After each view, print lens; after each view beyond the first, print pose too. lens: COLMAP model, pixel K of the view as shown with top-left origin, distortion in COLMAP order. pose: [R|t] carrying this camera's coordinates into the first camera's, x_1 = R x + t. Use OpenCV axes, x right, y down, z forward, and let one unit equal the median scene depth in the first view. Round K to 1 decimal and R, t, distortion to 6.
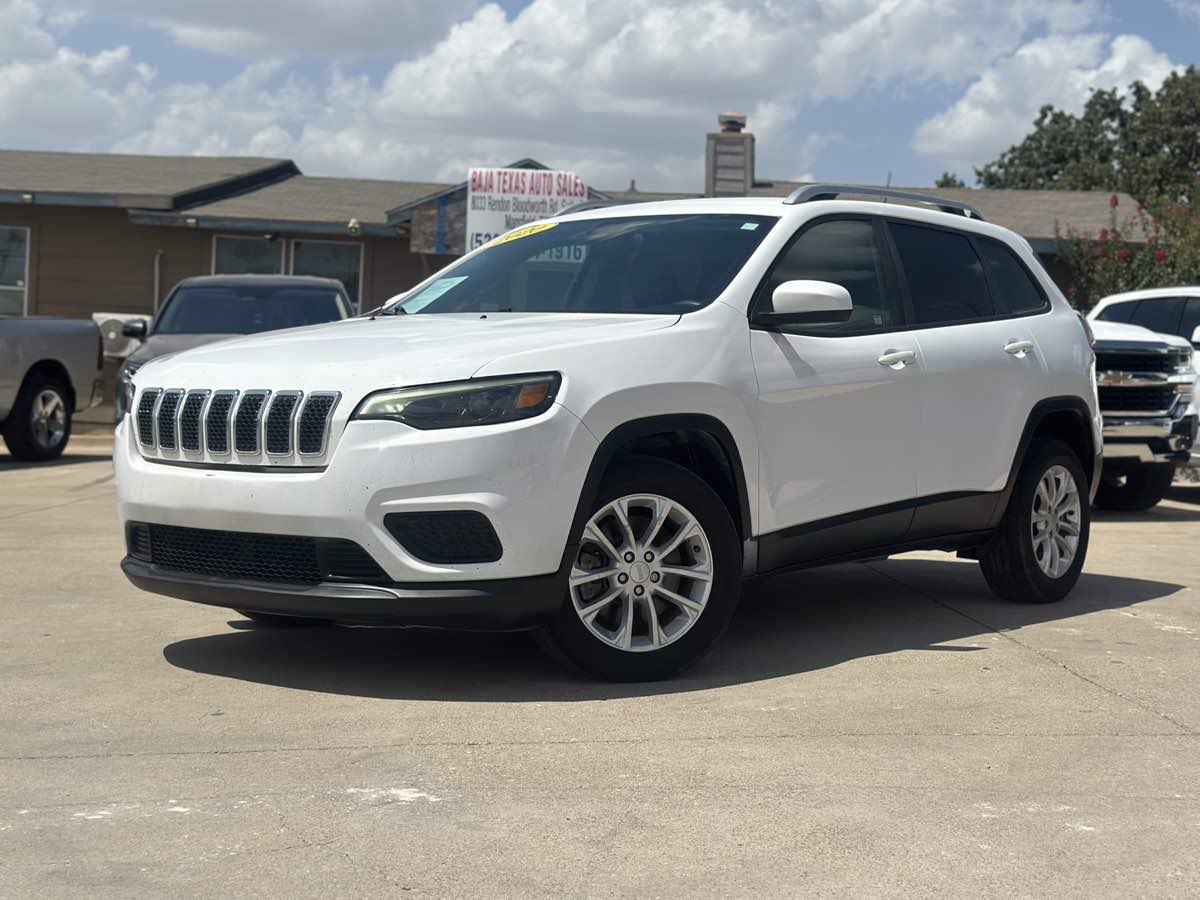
lens RADIAL K [[1951.5, 0, 600.0], [0, 1951.5, 450.0], [0, 0, 1]] dist [0.199114, -0.314939]
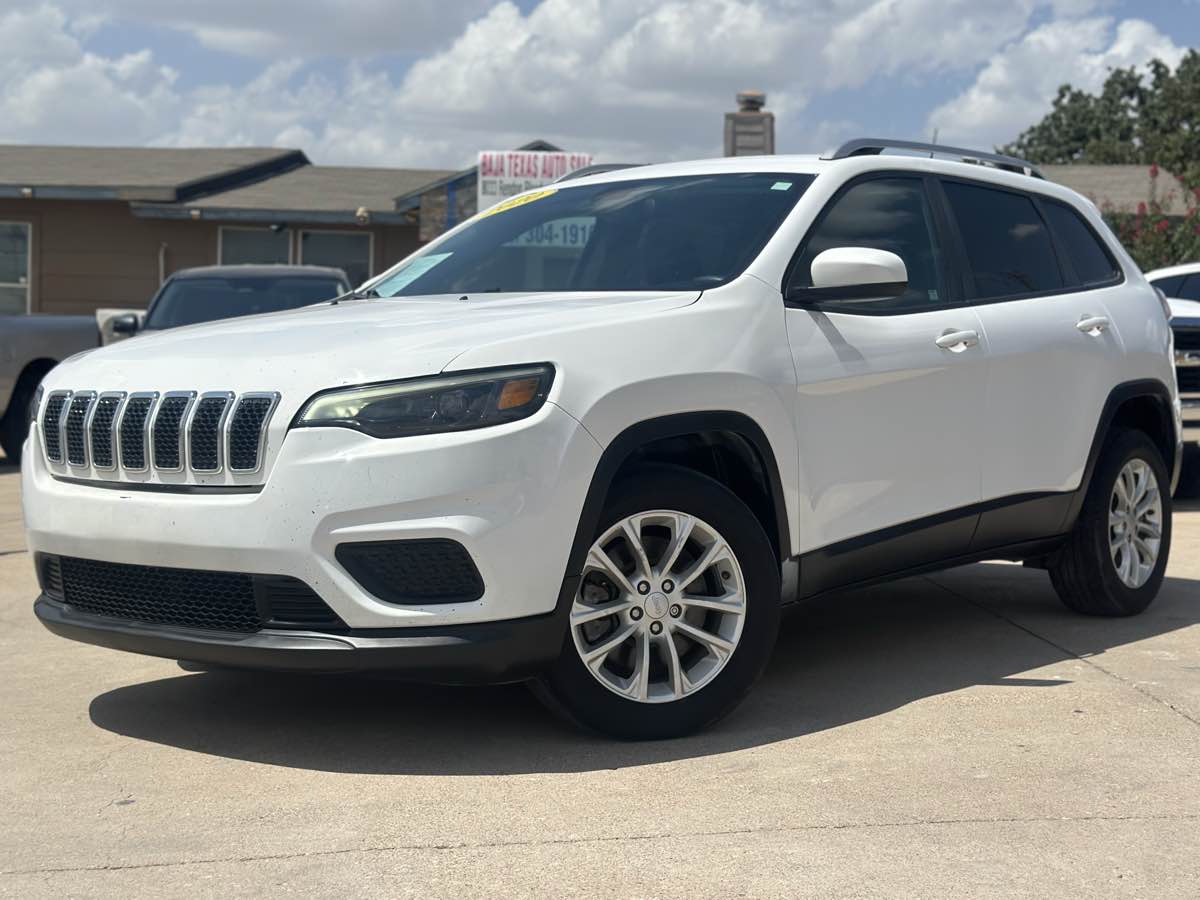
lens RADIAL K [[1857.9, 0, 600.0], [0, 1857.9, 450.0], [0, 0, 1]] dist [0.190461, -0.130048]
pose [[0.999759, -0.017008, -0.013899, 0.006581], [0.017119, 0.999822, 0.007960, -0.007164], [0.013761, -0.008196, 0.999872, 0.169314]]
